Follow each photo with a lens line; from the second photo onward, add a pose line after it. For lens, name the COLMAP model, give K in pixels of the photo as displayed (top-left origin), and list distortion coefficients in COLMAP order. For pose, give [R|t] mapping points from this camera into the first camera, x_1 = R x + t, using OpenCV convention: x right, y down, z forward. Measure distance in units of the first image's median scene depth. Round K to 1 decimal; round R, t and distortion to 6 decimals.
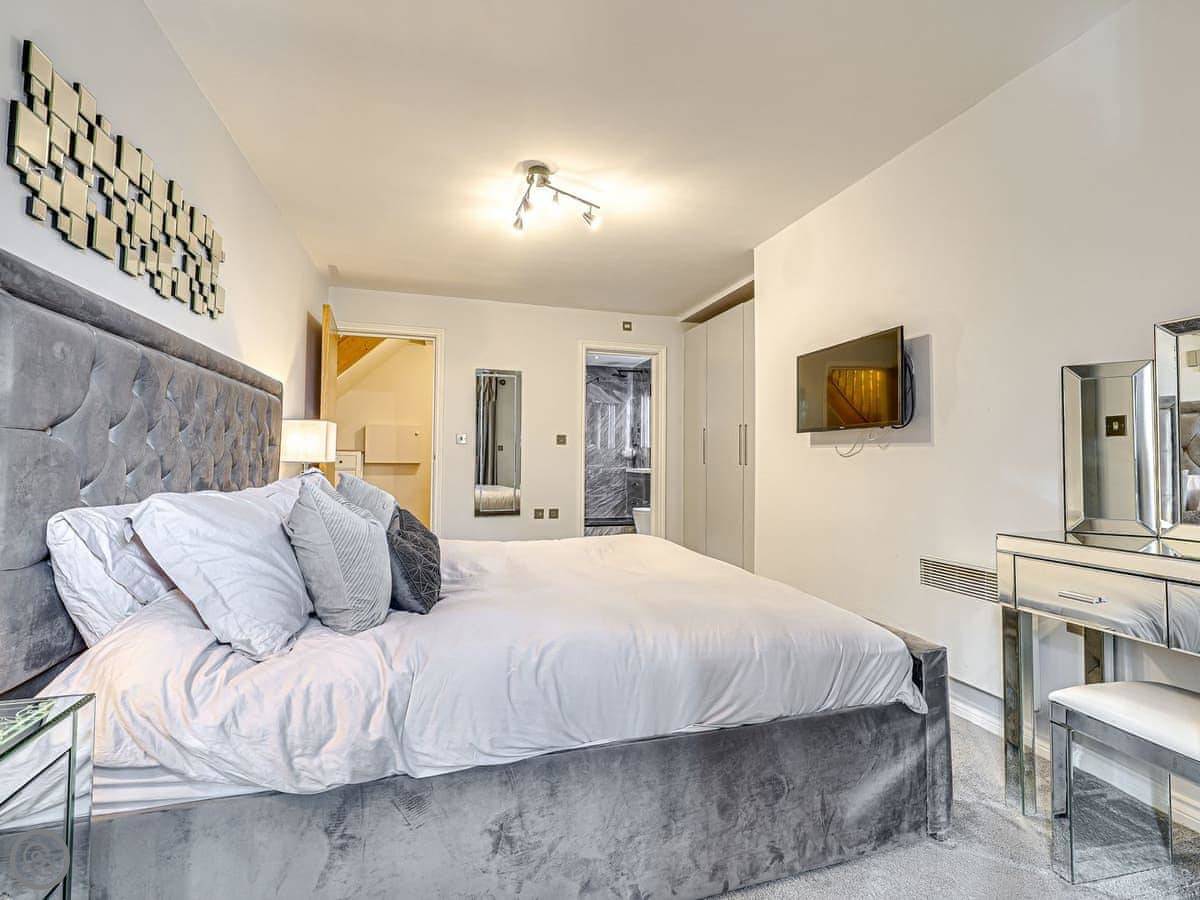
lens RADIAL K [[539.0, 0, 602.0], [0, 539.0, 448.4], [0, 0, 1]] dist [0.005399, 0.000572]
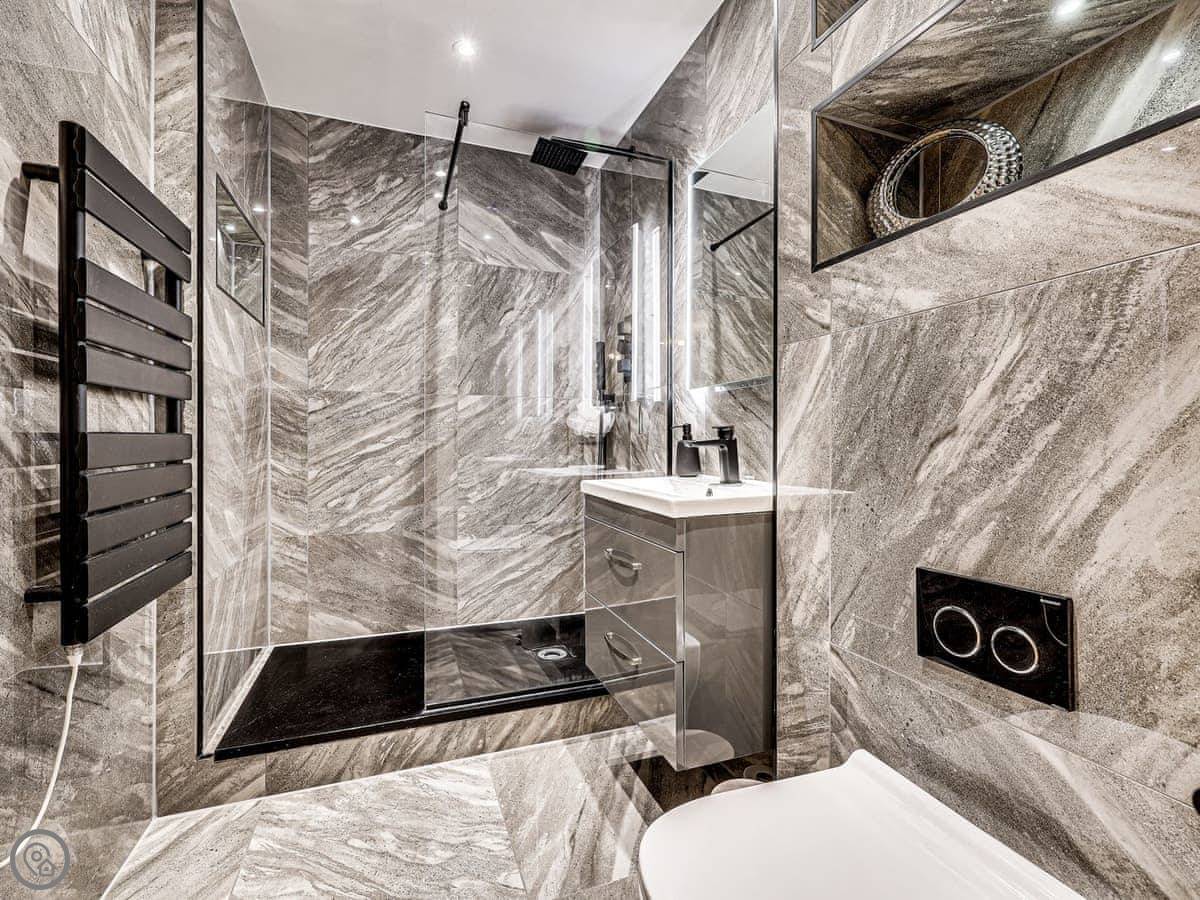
lens RADIAL K [[539.0, 0, 600.2], [0, 539.0, 442.8], [0, 0, 1]] dist [0.005399, 0.000572]
pose [[0.997056, -0.006349, 0.076408, 0.030920], [0.004019, 0.999523, 0.030611, 0.010494], [-0.076566, -0.030214, 0.996607, 0.672531]]
